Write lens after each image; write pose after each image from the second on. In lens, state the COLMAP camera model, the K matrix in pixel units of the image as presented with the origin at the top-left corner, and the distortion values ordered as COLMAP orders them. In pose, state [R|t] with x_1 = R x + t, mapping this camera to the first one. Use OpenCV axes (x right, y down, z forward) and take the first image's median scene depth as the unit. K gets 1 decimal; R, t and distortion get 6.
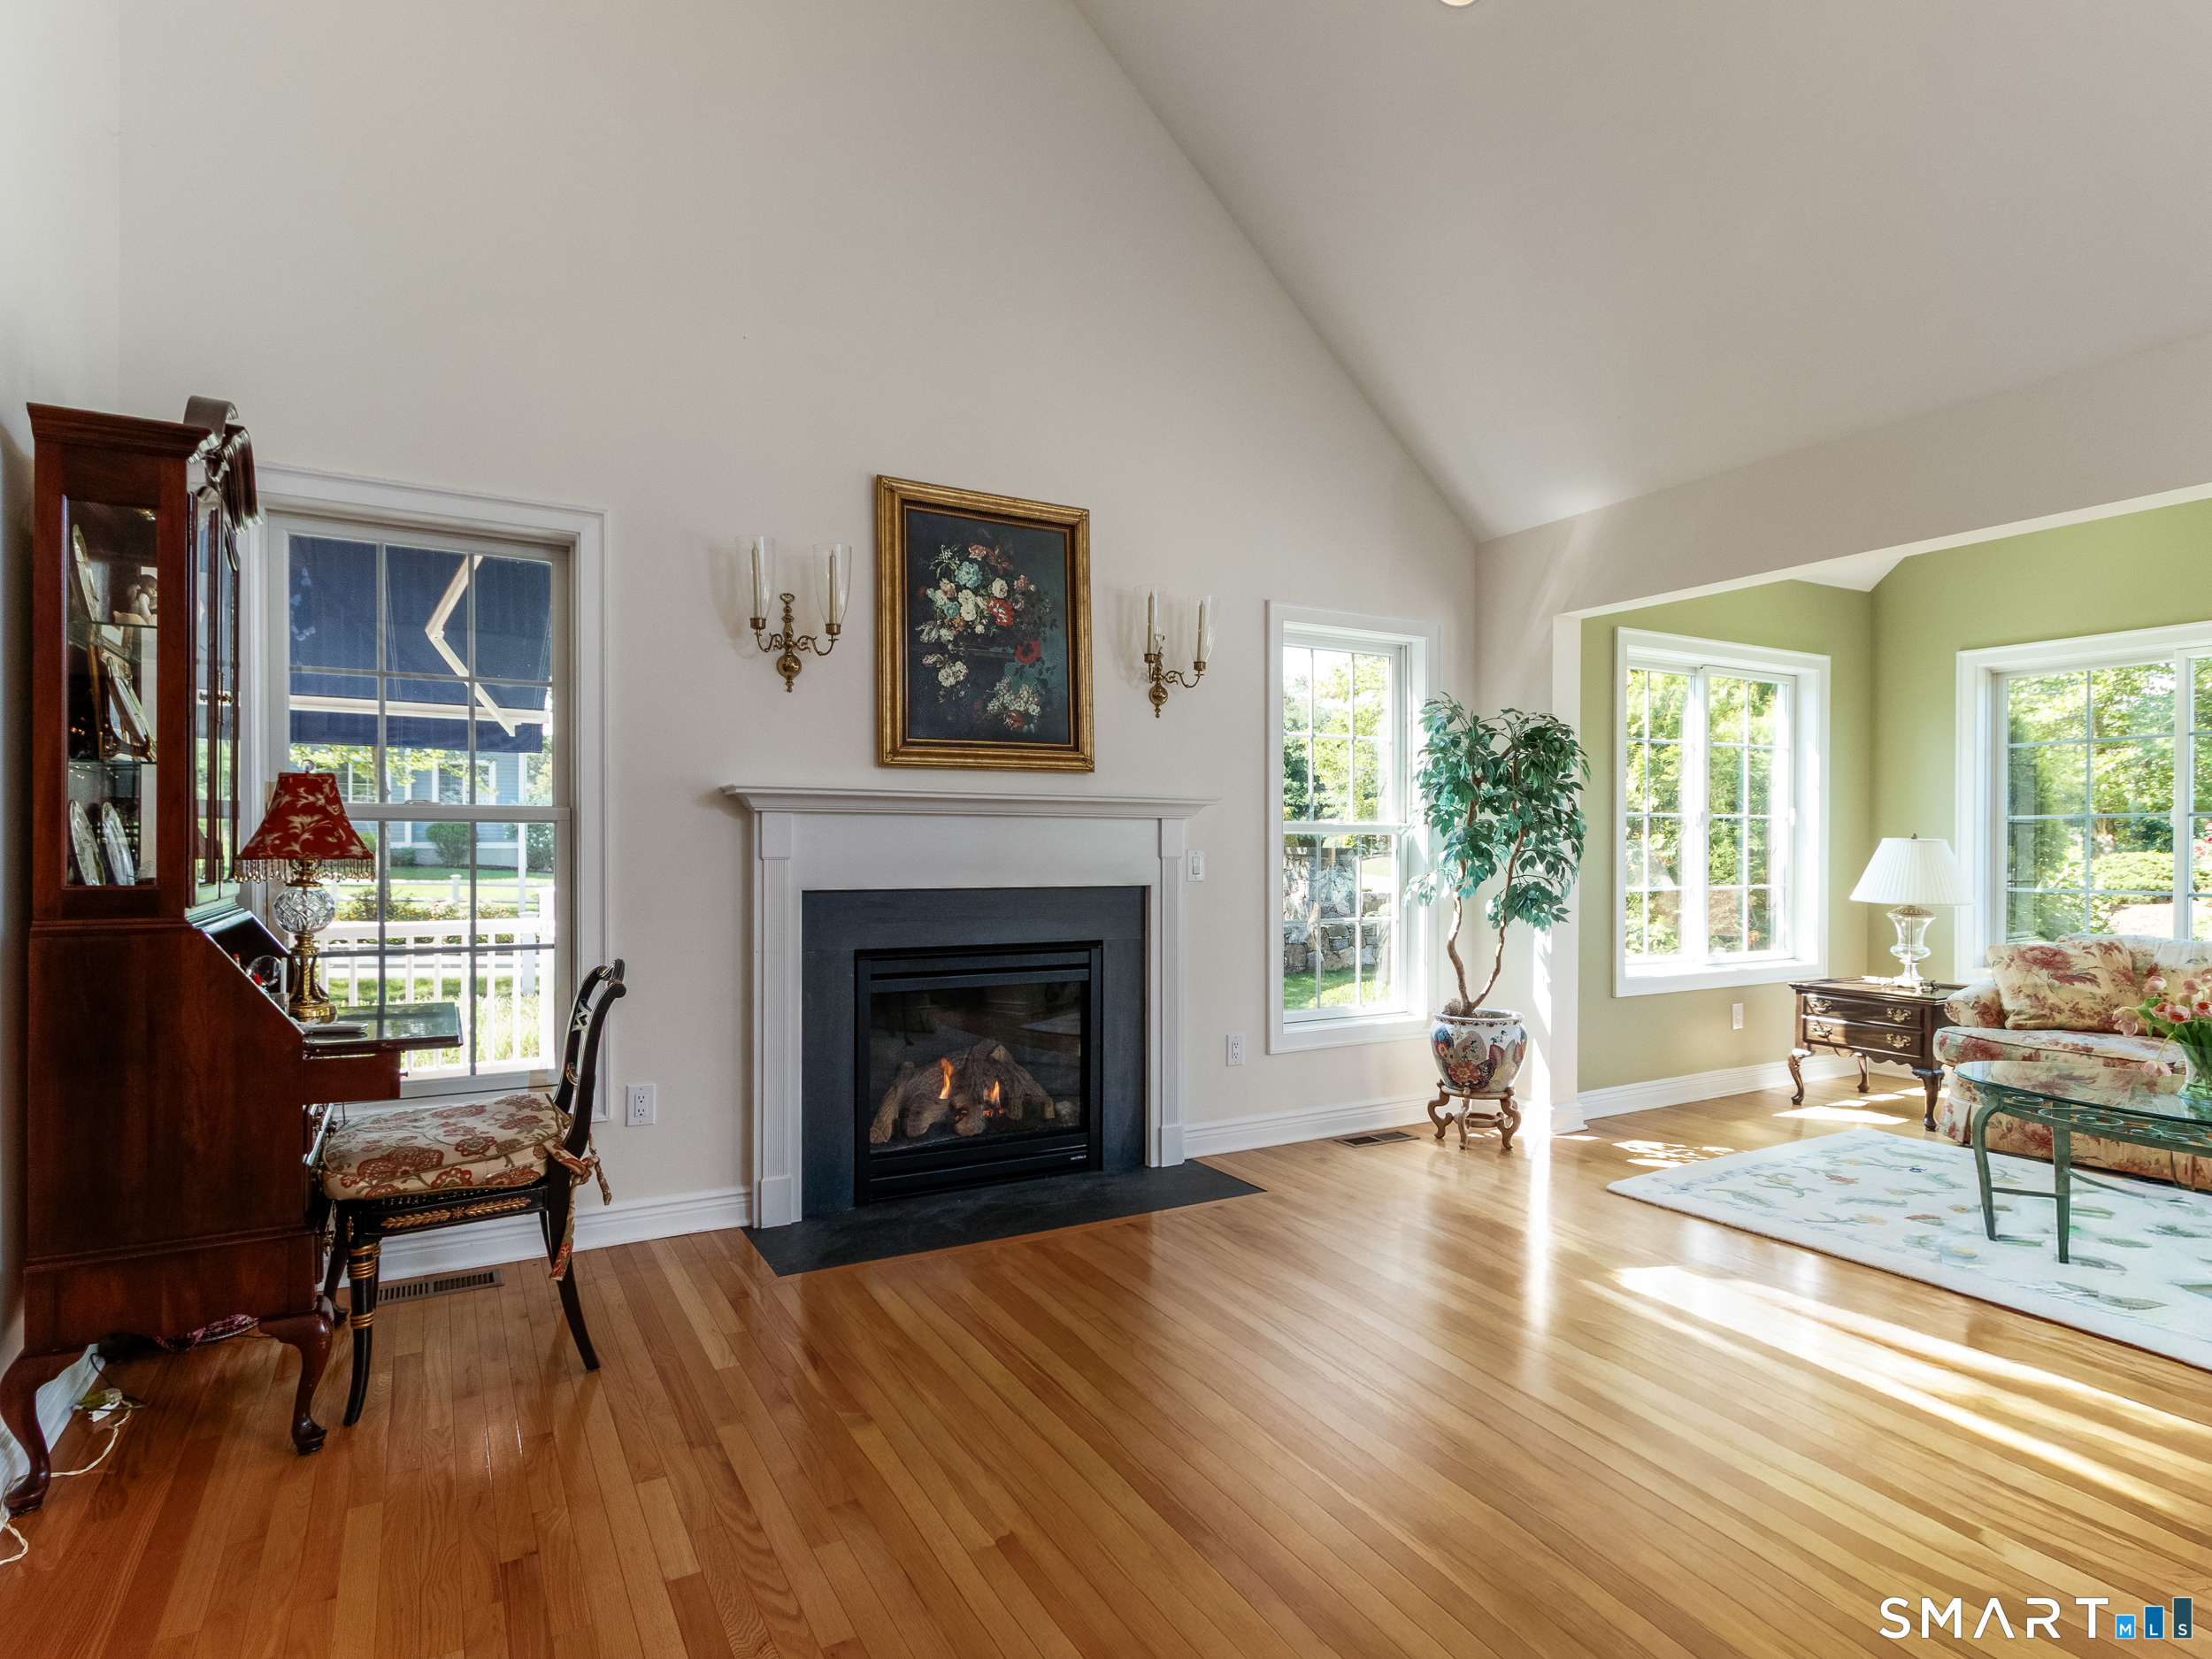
lens RADIAL K [[1158.8, 0, 1110.9], [0, 1158.8, 853.2], [0, 0, 1]] dist [0.005754, -0.000199]
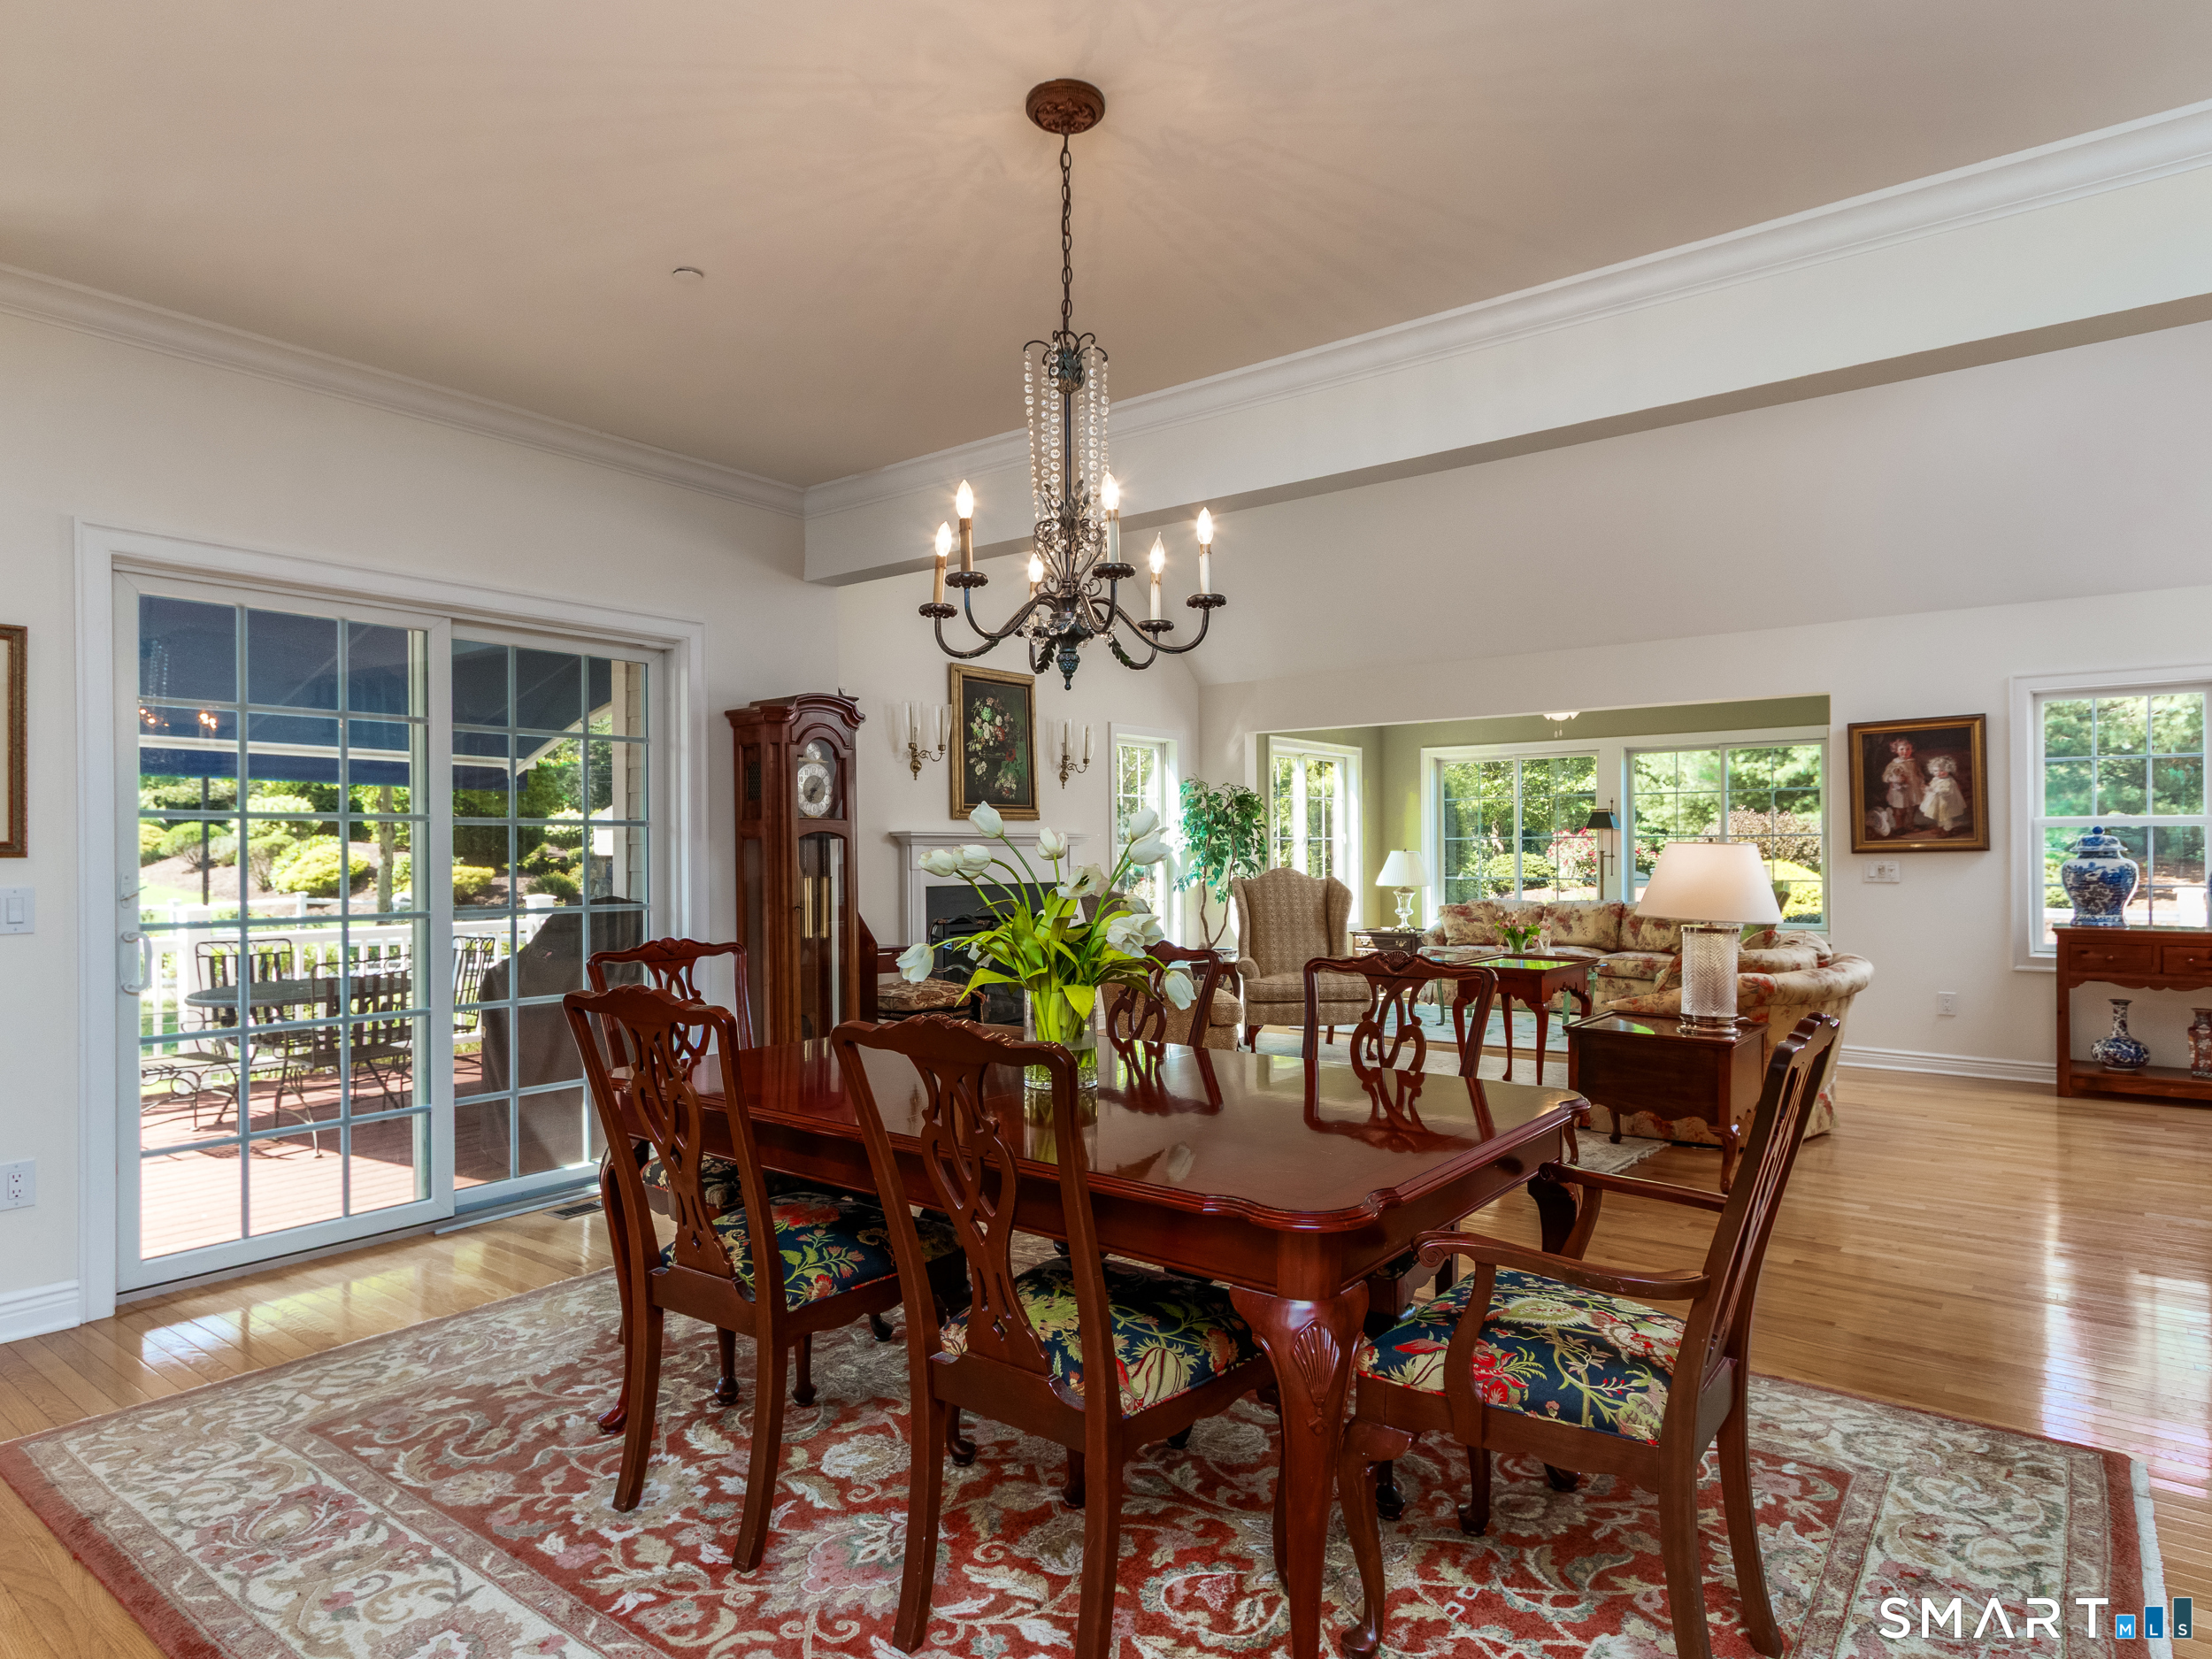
lens RADIAL K [[1250.8, 0, 1110.5], [0, 1250.8, 842.2], [0, 0, 1]] dist [0.000026, 0.000131]
pose [[0.920098, -0.004944, 0.391658, -0.704537], [0.009921, 0.999894, -0.010686, -0.013133], [-0.391564, 0.013717, 0.920049, -0.881369]]
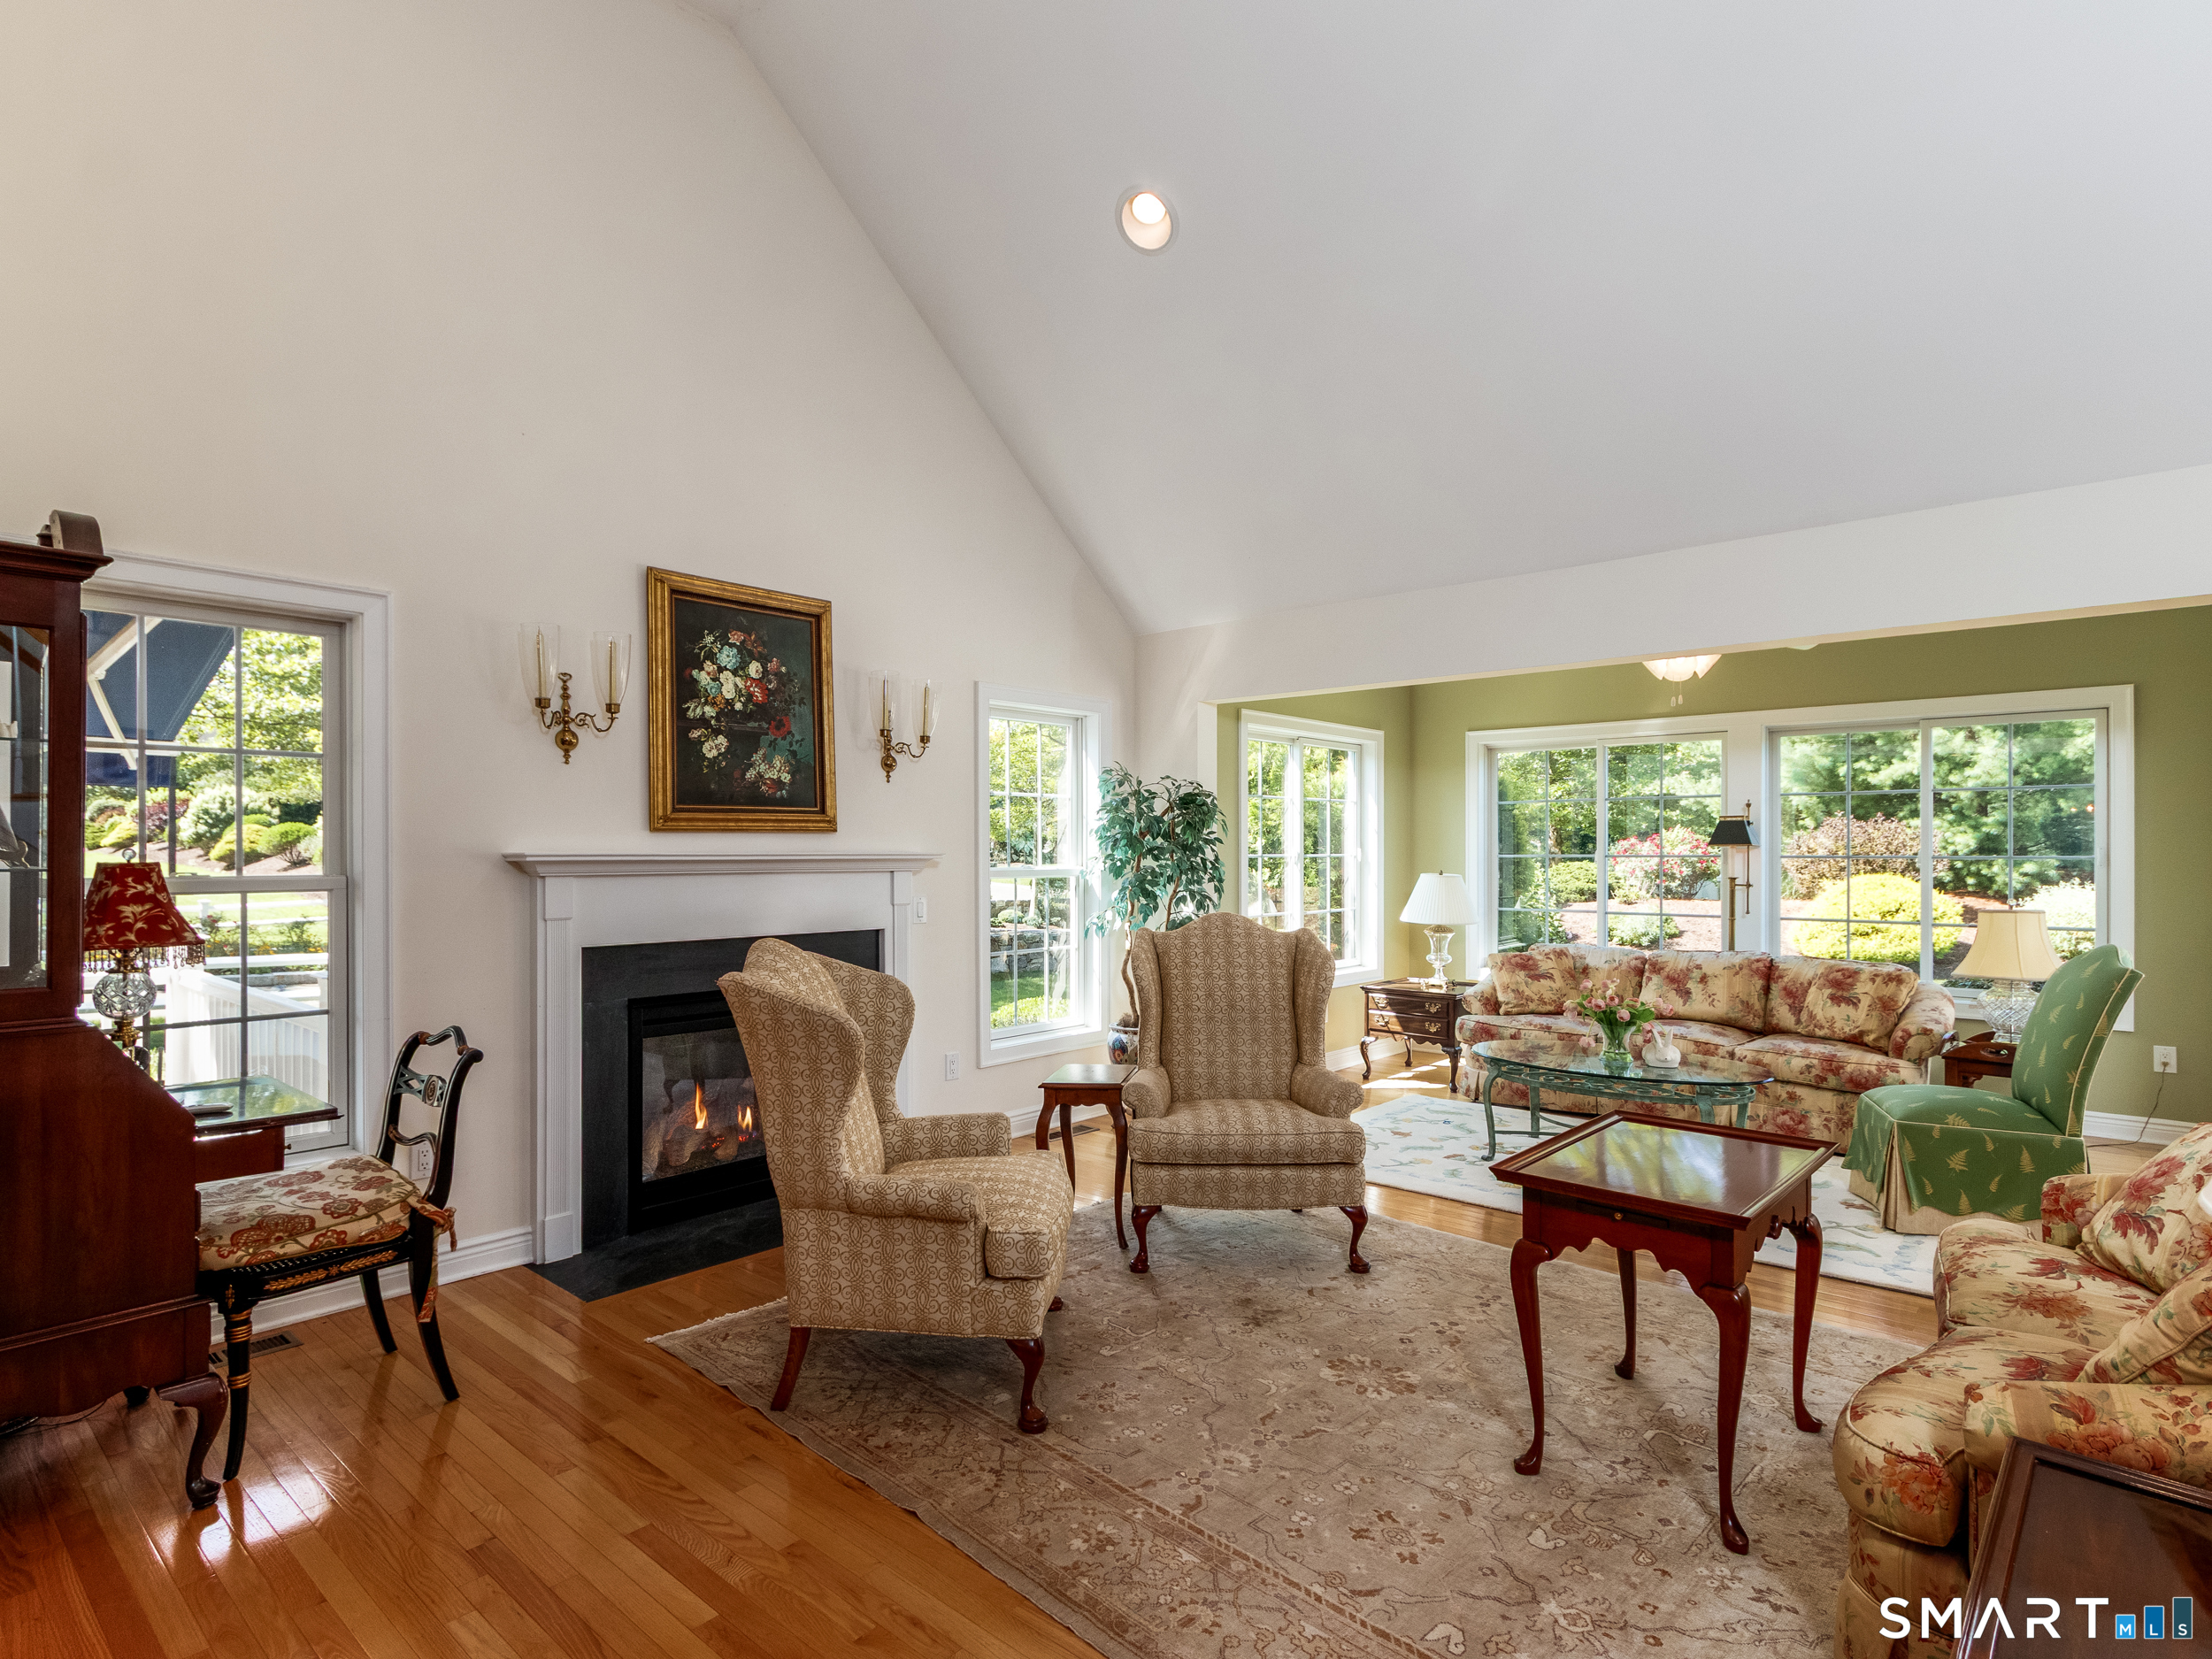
lens RADIAL K [[1147.0, 0, 1103.9], [0, 1147.0, 850.2], [0, 0, 1]] dist [0.006402, 0.000482]
pose [[0.945191, -0.002474, 0.326508, -0.139432], [0.004133, 0.999982, -0.004387, -0.047044], [-0.326491, 0.005496, 0.945184, -0.158892]]
